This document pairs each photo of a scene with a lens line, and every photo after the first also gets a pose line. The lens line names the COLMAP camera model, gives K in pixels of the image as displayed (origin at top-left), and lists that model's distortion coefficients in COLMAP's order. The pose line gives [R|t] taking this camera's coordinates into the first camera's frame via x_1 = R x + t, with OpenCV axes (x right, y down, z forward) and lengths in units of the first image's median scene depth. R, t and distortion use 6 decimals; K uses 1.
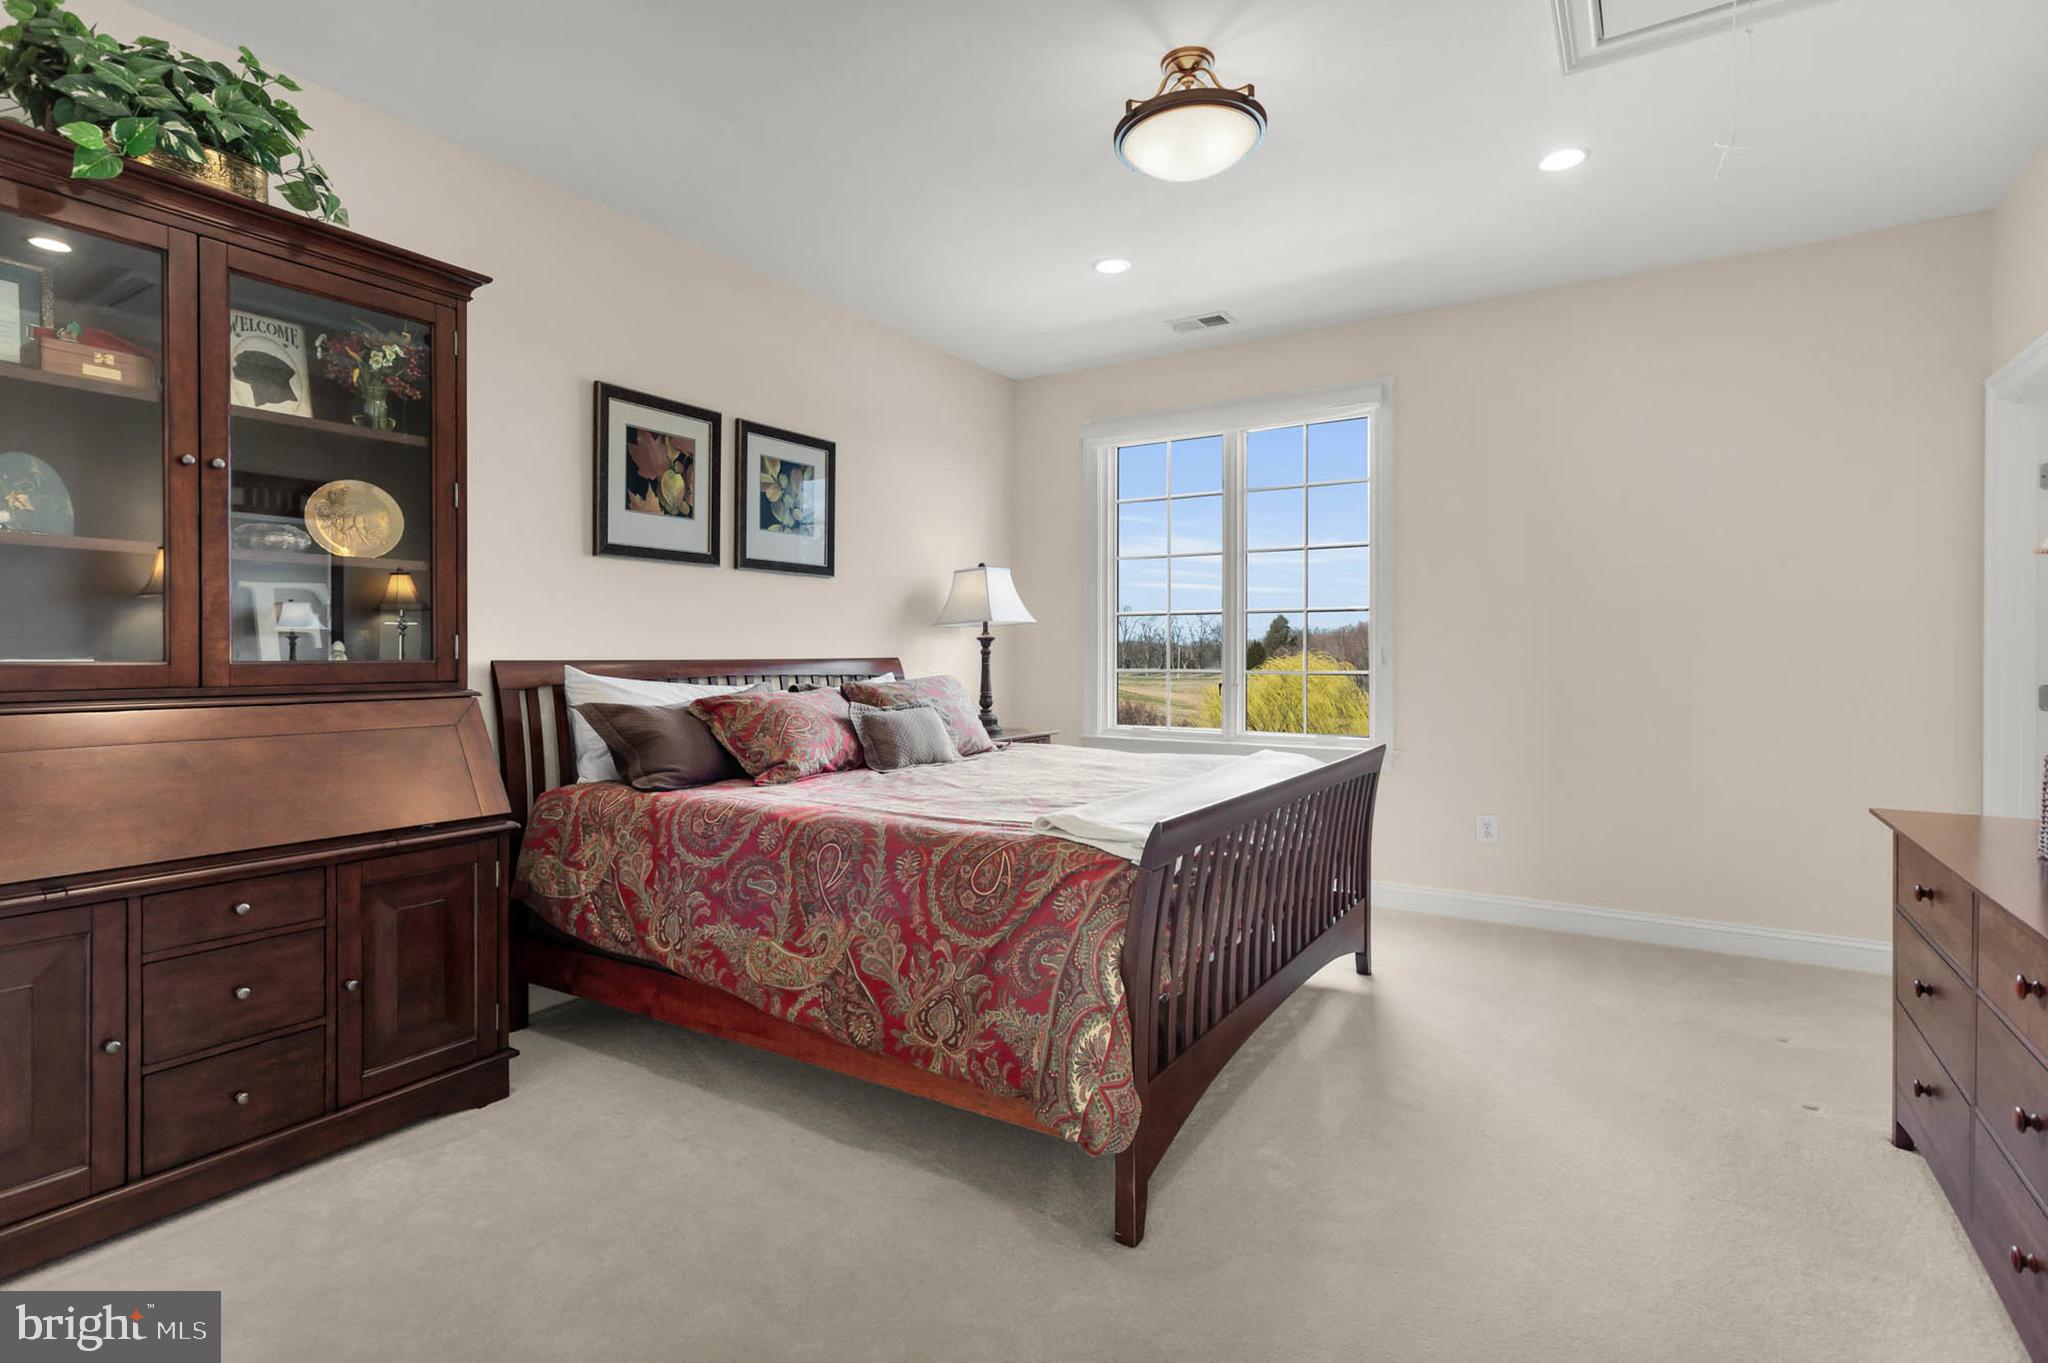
lens RADIAL K [[988.7, 0, 1024.9], [0, 988.7, 673.2], [0, 0, 1]] dist [0.002341, 0.000183]
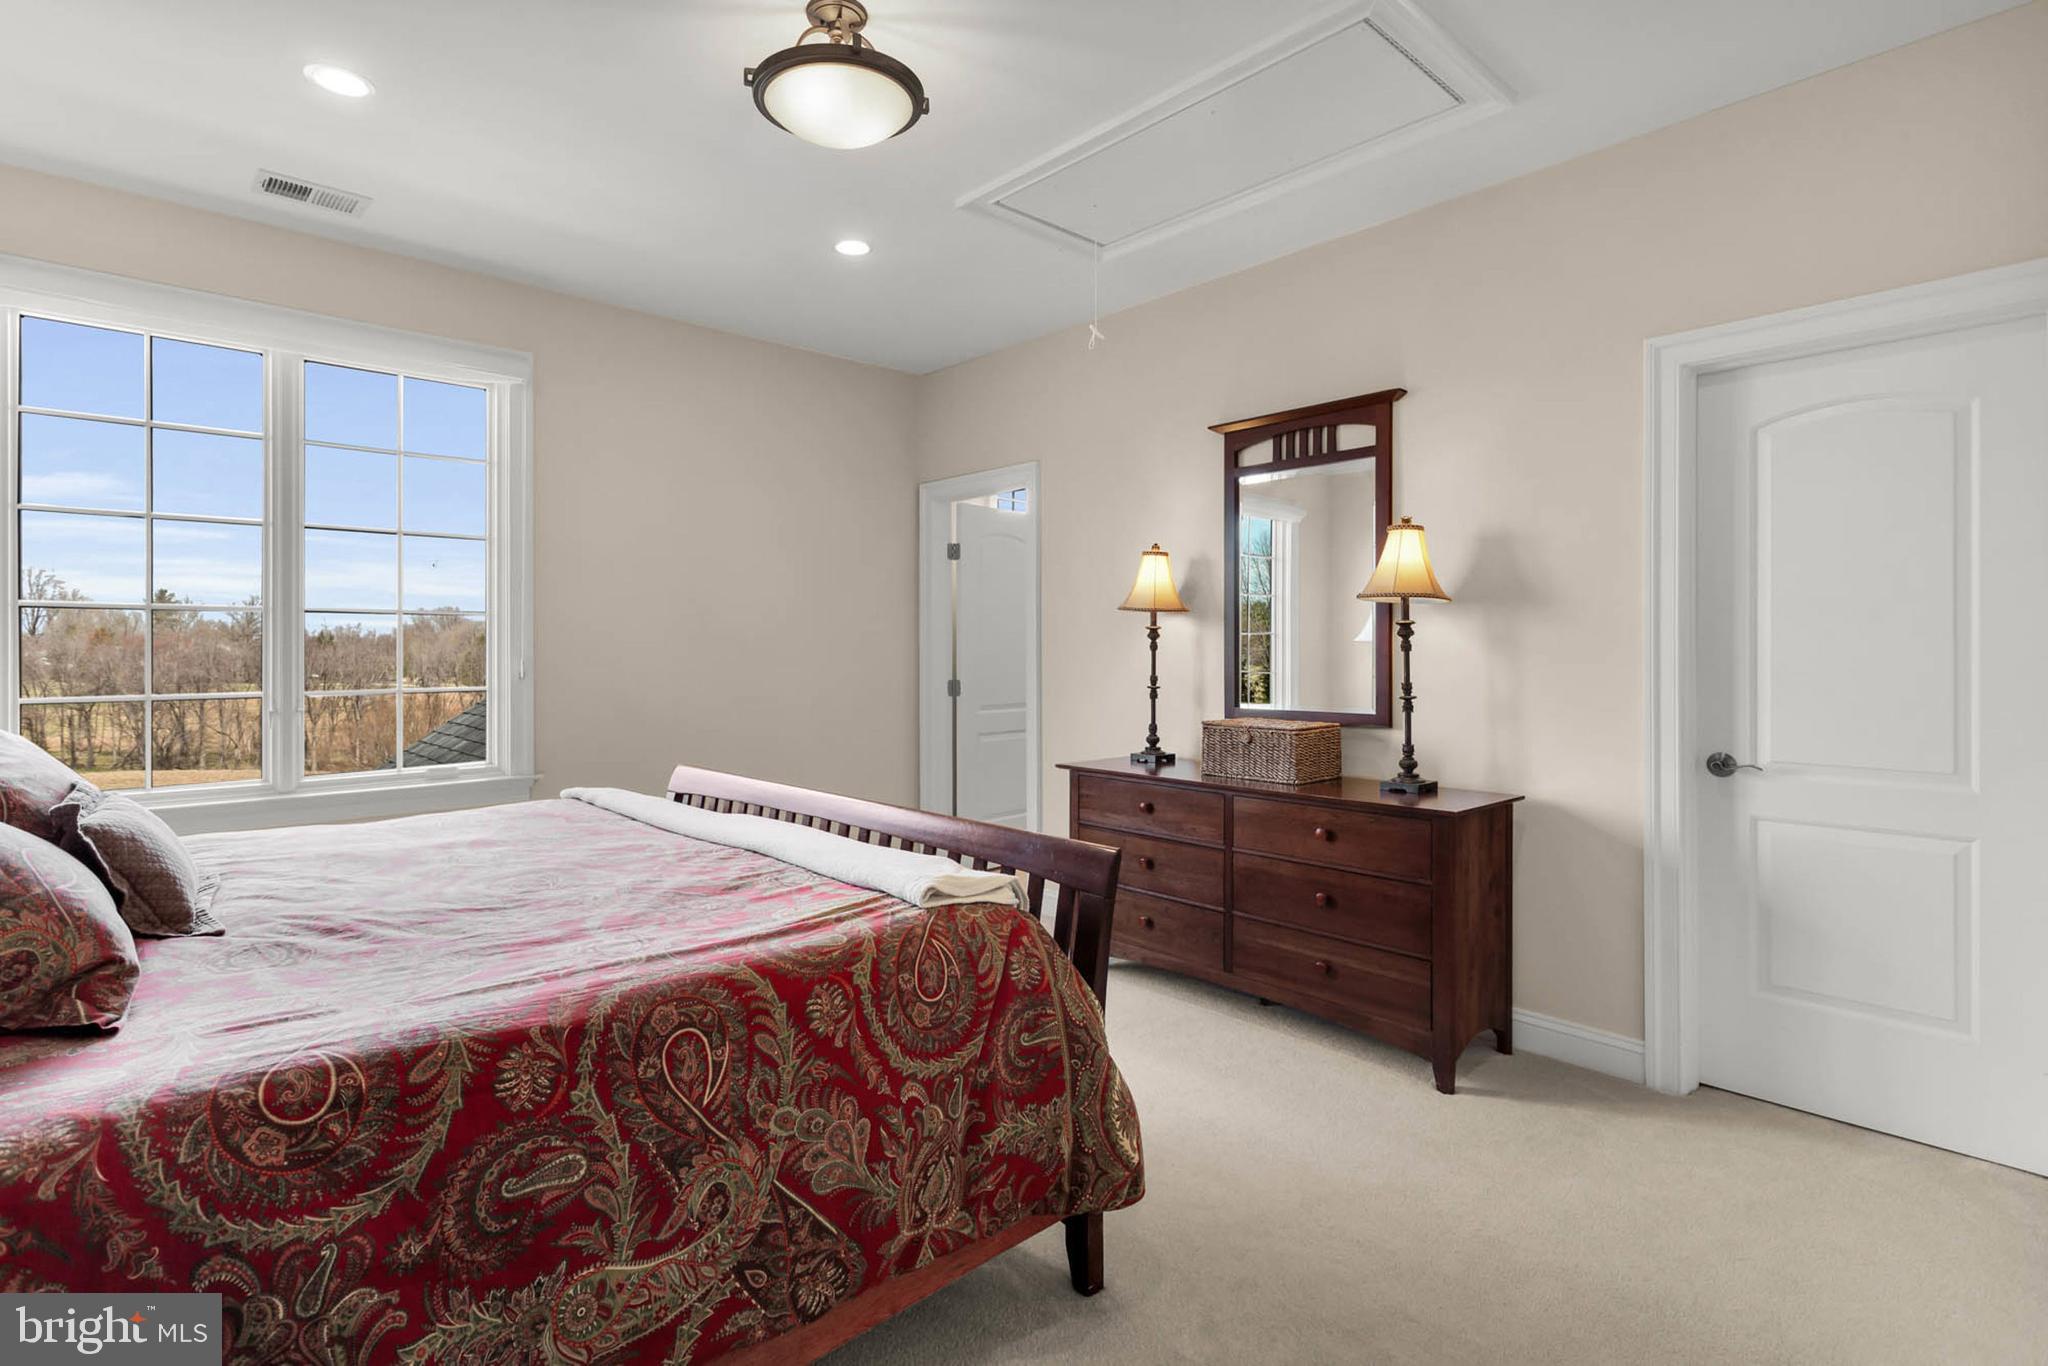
lens RADIAL K [[988.7, 0, 1027.3], [0, 988.7, 670.1], [0, 0, 1]] dist [0.002341, 0.000183]
pose [[0.261730, -0.018590, 0.964962, -0.717482], [0.022653, 0.999657, 0.013114, -0.038508], [-0.964875, 0.018427, 0.262062, 0.684563]]
